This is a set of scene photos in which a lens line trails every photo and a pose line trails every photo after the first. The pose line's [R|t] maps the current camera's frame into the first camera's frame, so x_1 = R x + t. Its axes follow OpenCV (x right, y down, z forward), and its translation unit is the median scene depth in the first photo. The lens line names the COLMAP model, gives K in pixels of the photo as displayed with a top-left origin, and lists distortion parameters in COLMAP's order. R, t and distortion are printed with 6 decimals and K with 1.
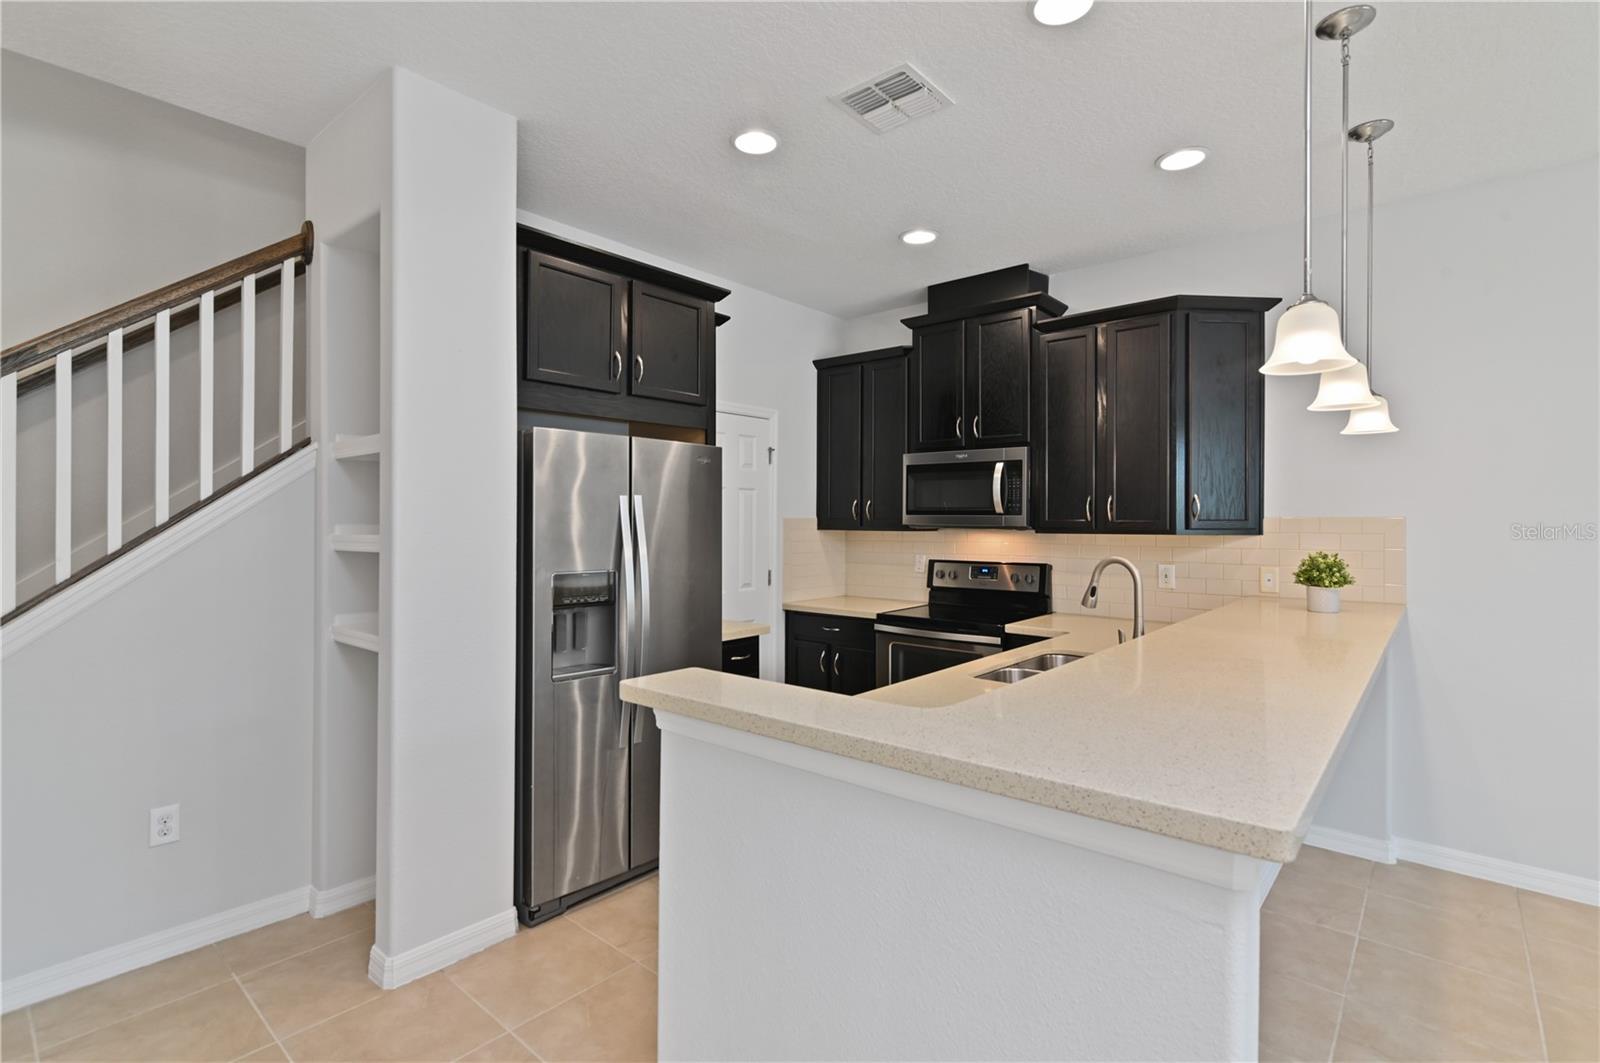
lens RADIAL K [[735.5, 0, 799.5], [0, 735.5, 529.5], [0, 0, 1]] dist [-0.001674, -0.001640]
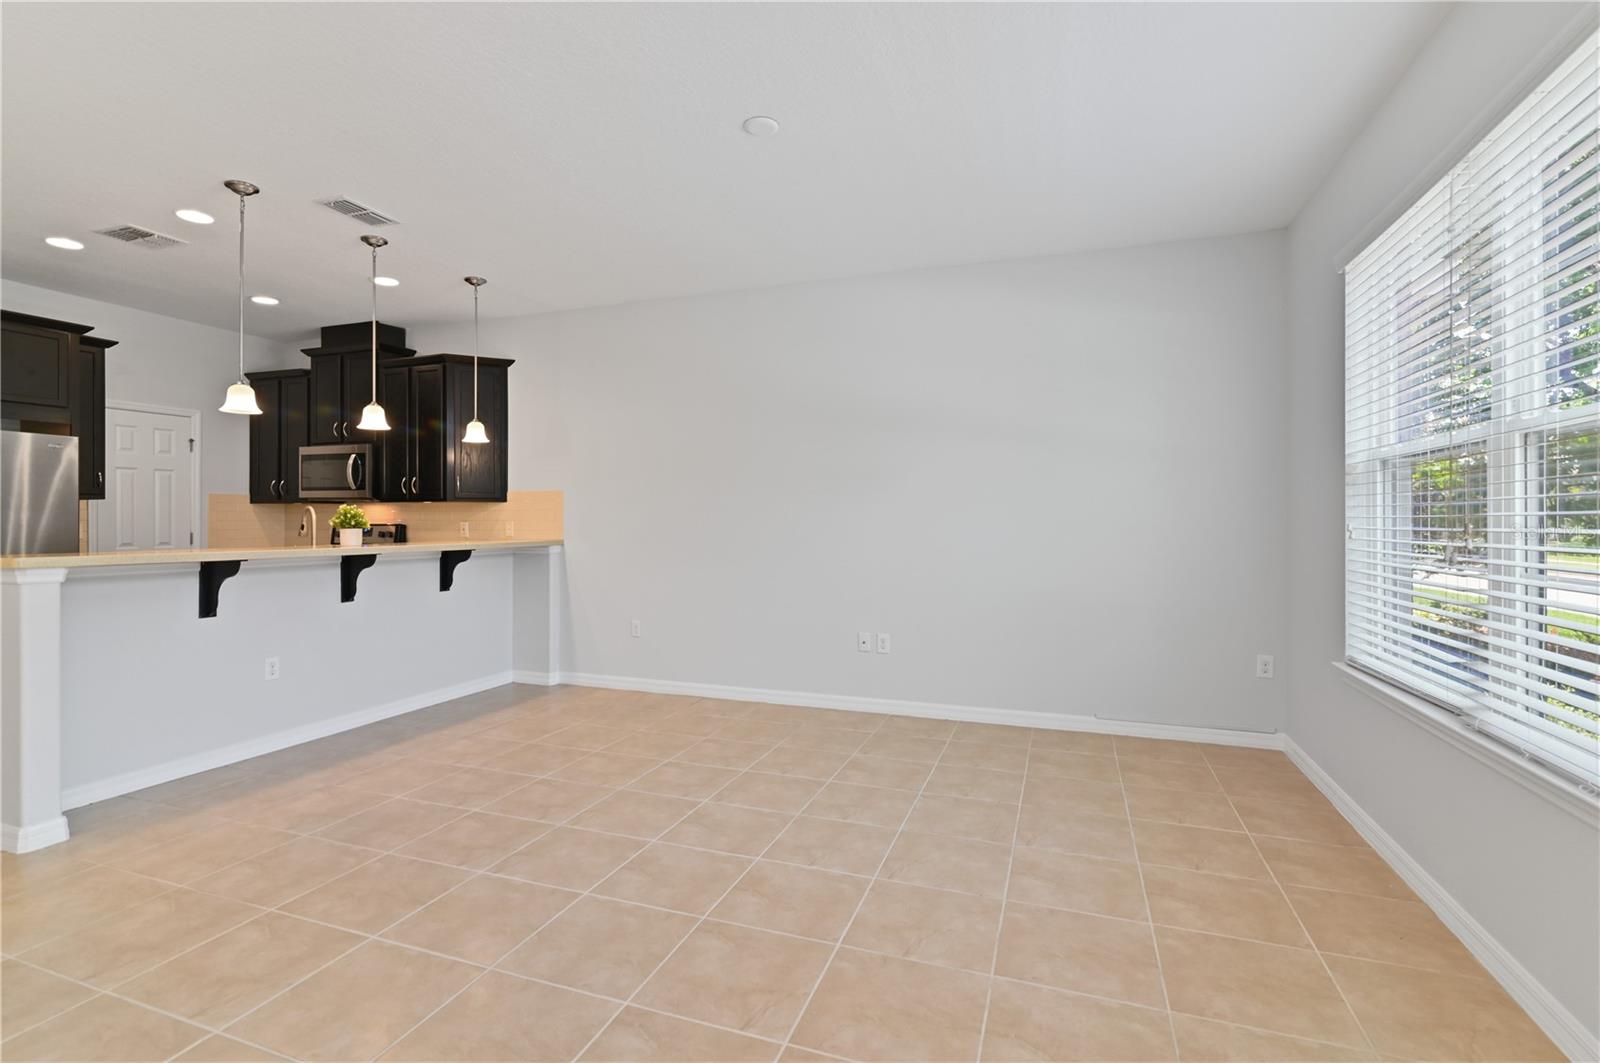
lens RADIAL K [[735.5, 0, 799.3], [0, 735.5, 525.4], [0, 0, 1]] dist [-0.001674, -0.001640]
pose [[0.931502, -0.005964, 0.363686, 0.515176], [0.007246, 0.999971, -0.002161, 0.055157], [-0.363663, 0.004648, 0.931519, -0.630885]]
